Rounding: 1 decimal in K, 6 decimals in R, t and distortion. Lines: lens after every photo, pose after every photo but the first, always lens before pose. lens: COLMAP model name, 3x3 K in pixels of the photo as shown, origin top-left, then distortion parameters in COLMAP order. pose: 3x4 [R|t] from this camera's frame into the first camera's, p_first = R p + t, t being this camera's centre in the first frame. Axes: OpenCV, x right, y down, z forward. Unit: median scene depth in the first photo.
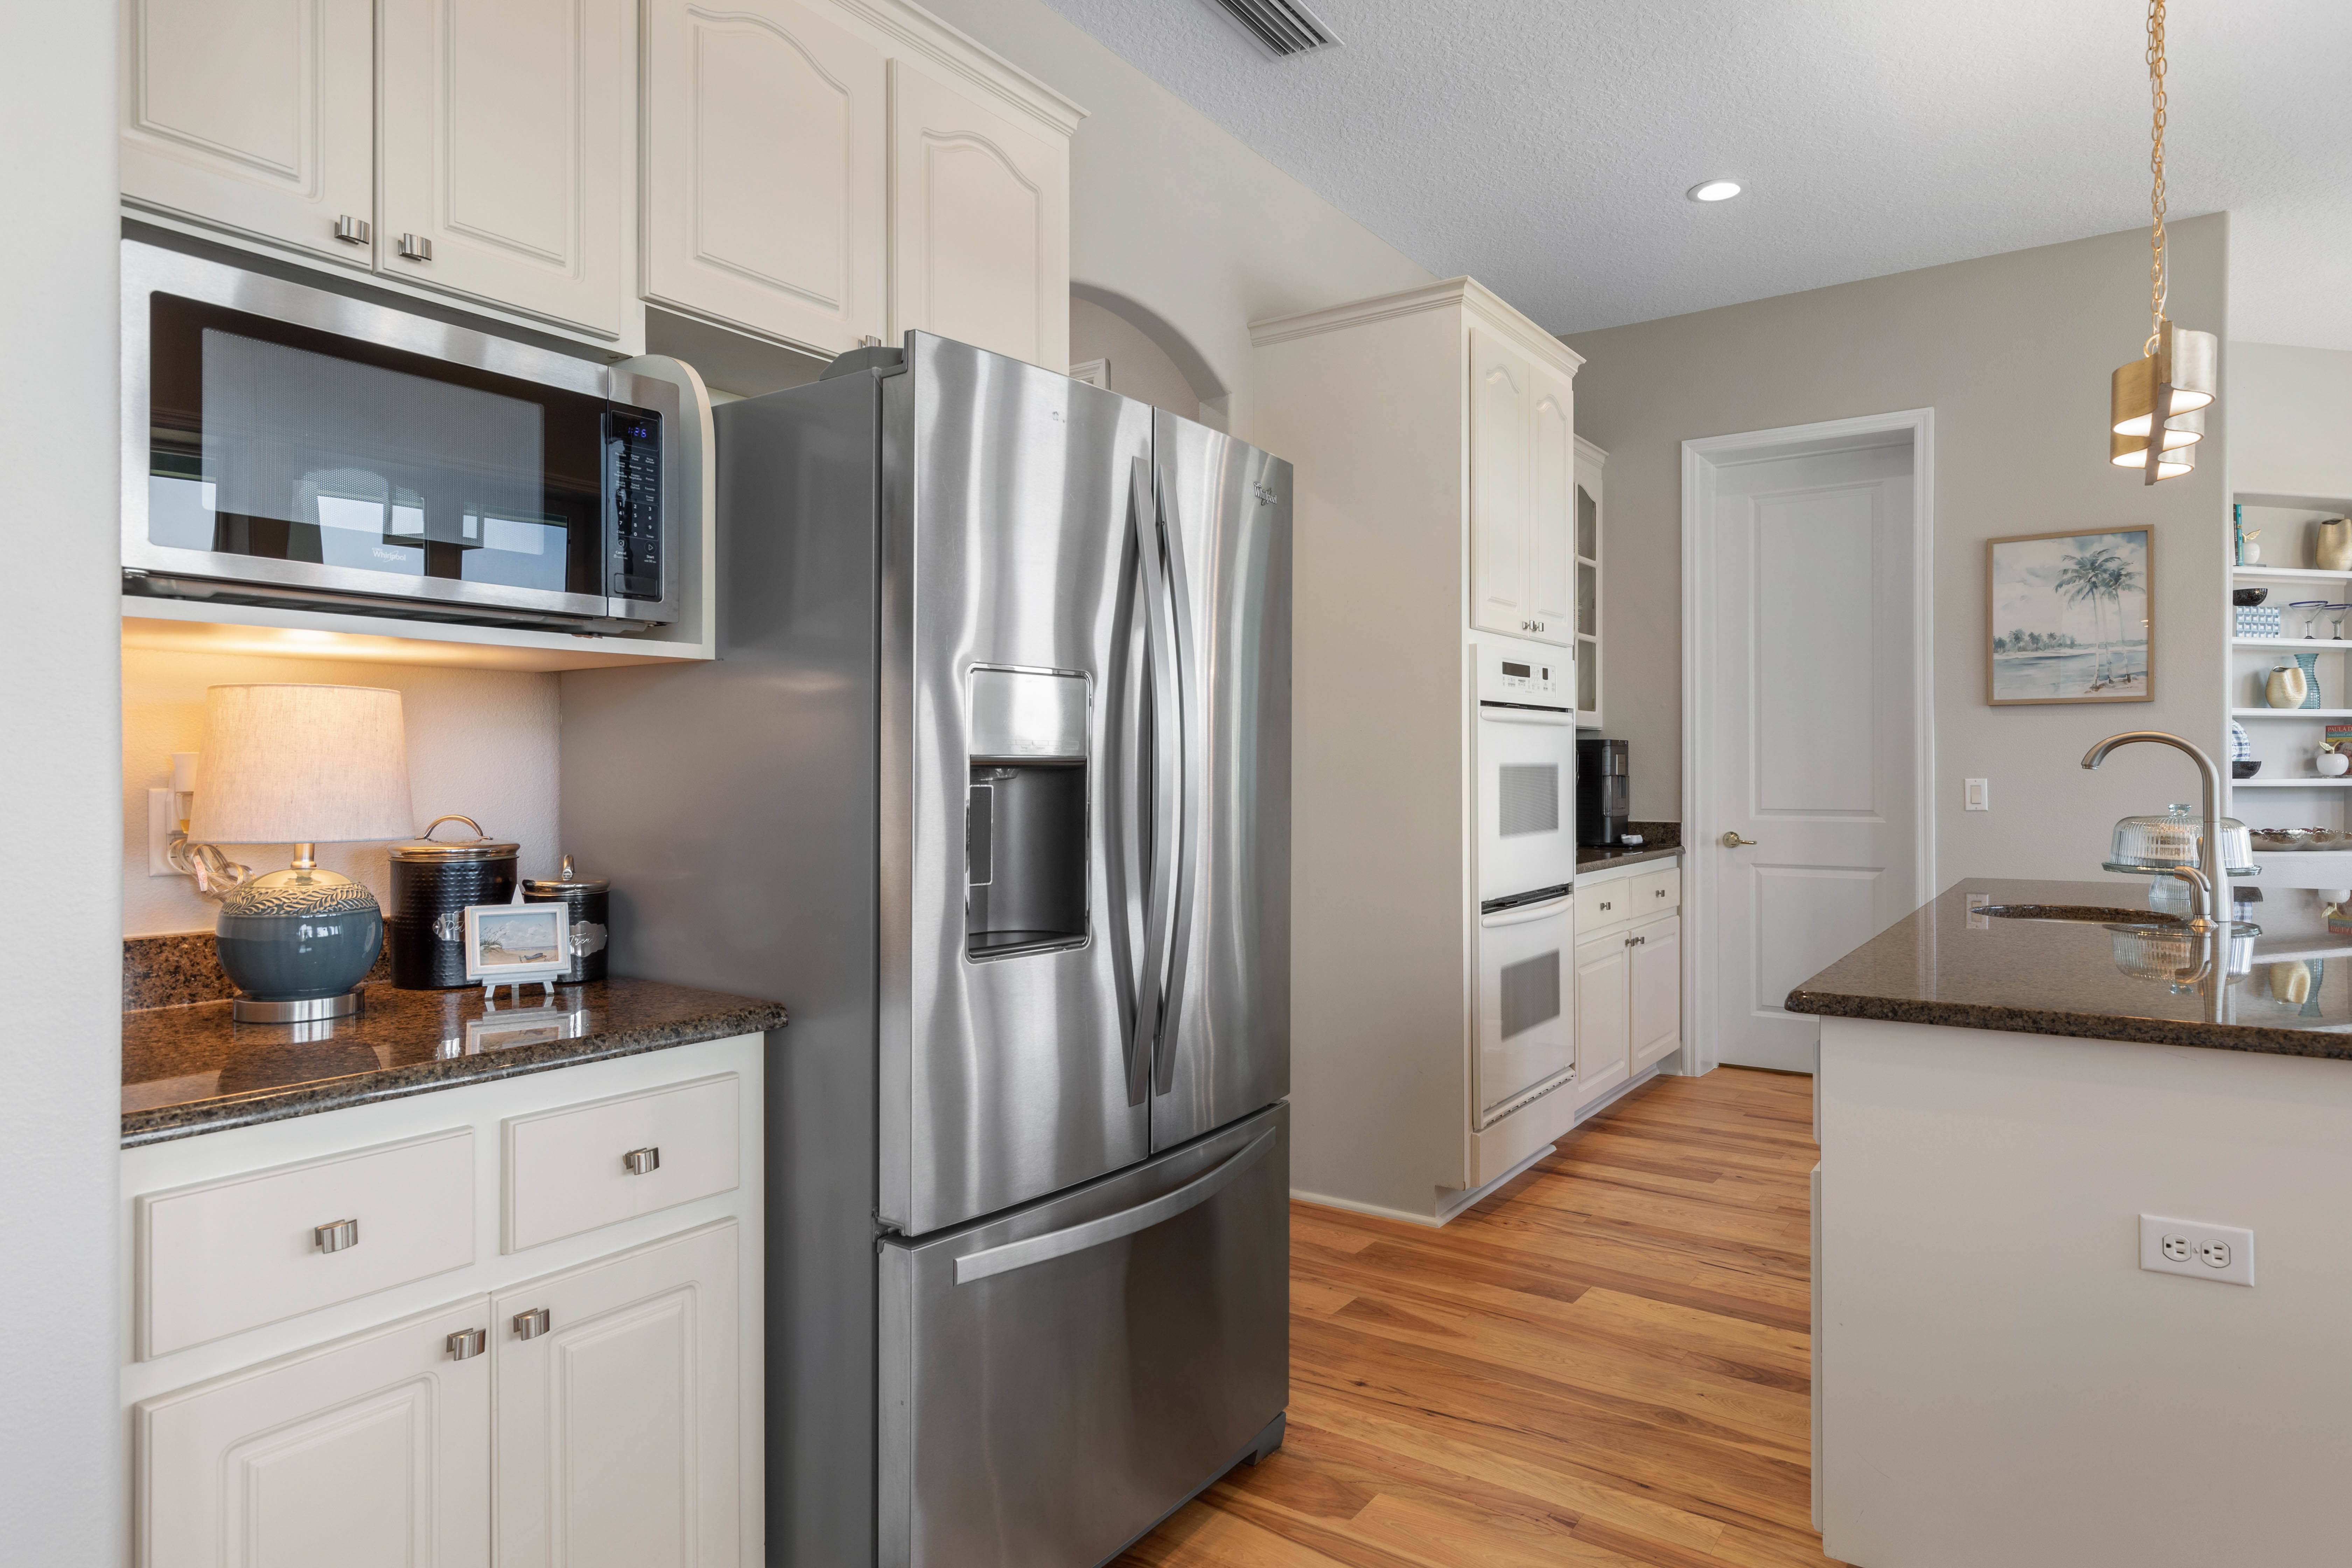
lens RADIAL K [[1363.8, 0, 1213.6], [0, 1363.8, 767.6], [0, 0, 1]] dist [0.002523, -0.001502]
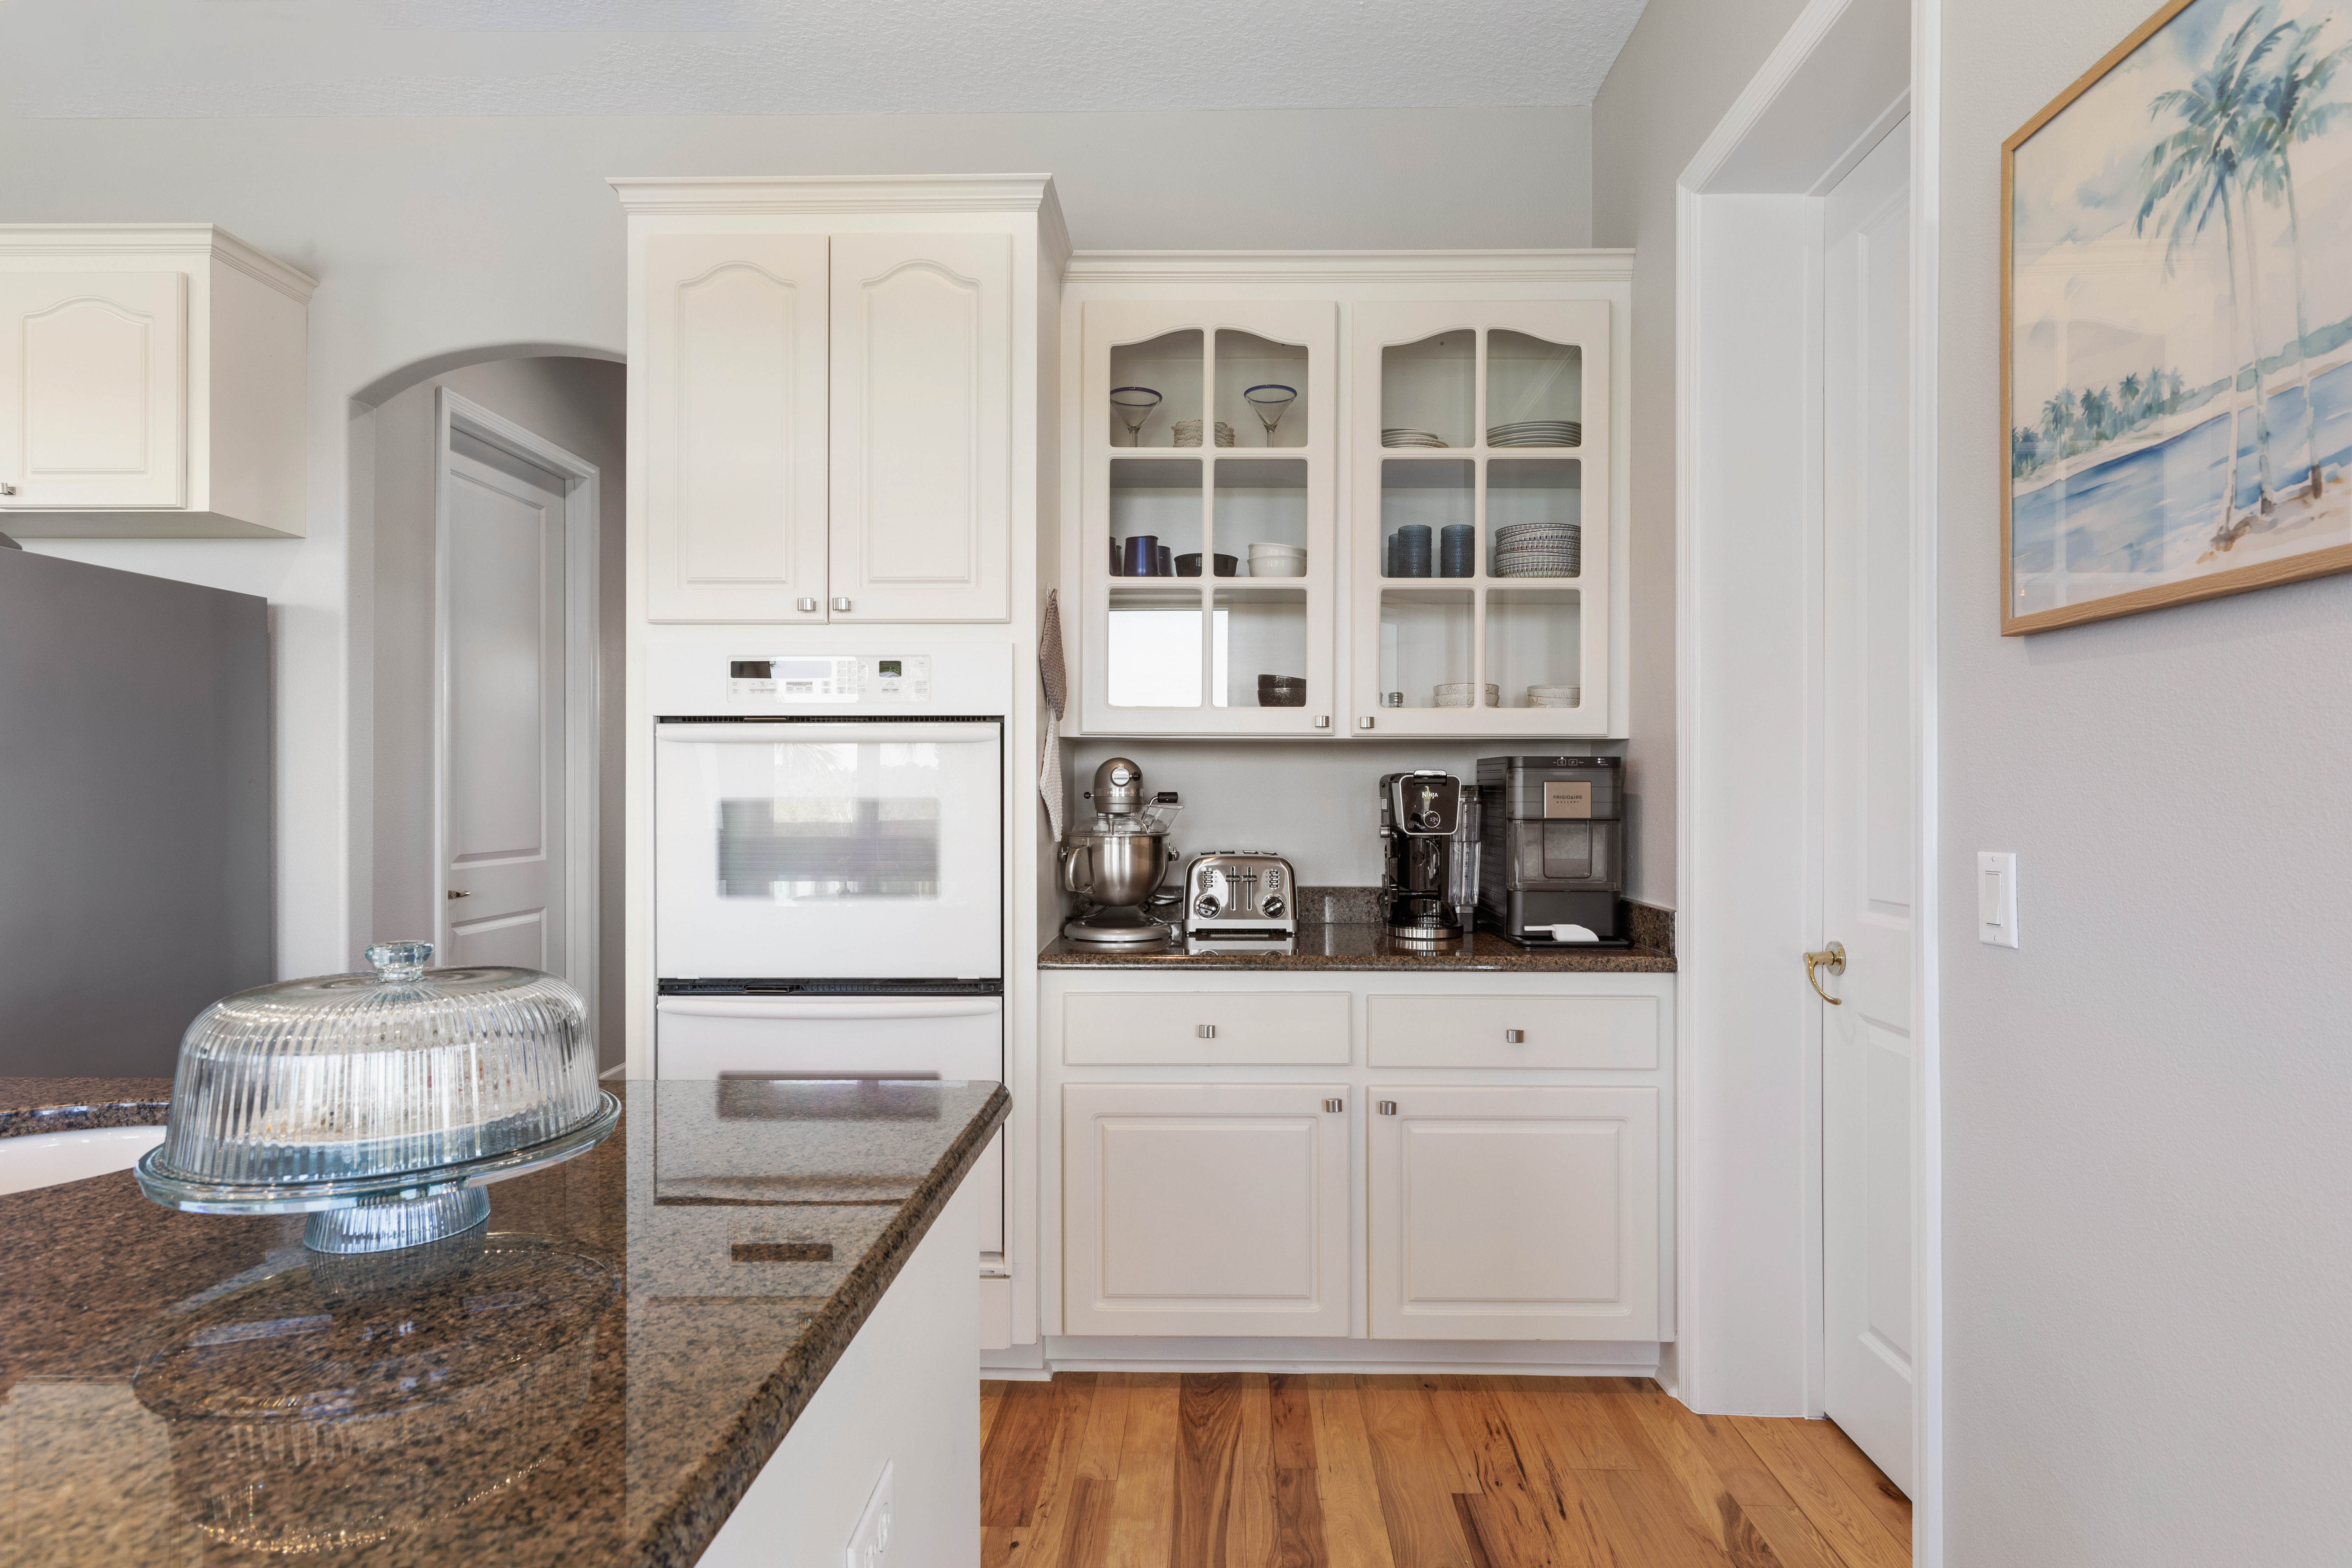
lens RADIAL K [[1212.1, 0, 1187.5], [0, 1212.1, 788.7], [0, 0, 1]] dist [-0.002254, 0.000586]
pose [[0.547053, 0.002617, -0.837094, 0.811009], [-0.003153, 0.999994, 0.001066, -0.008742], [0.837092, 0.002056, 0.547058, 0.765129]]
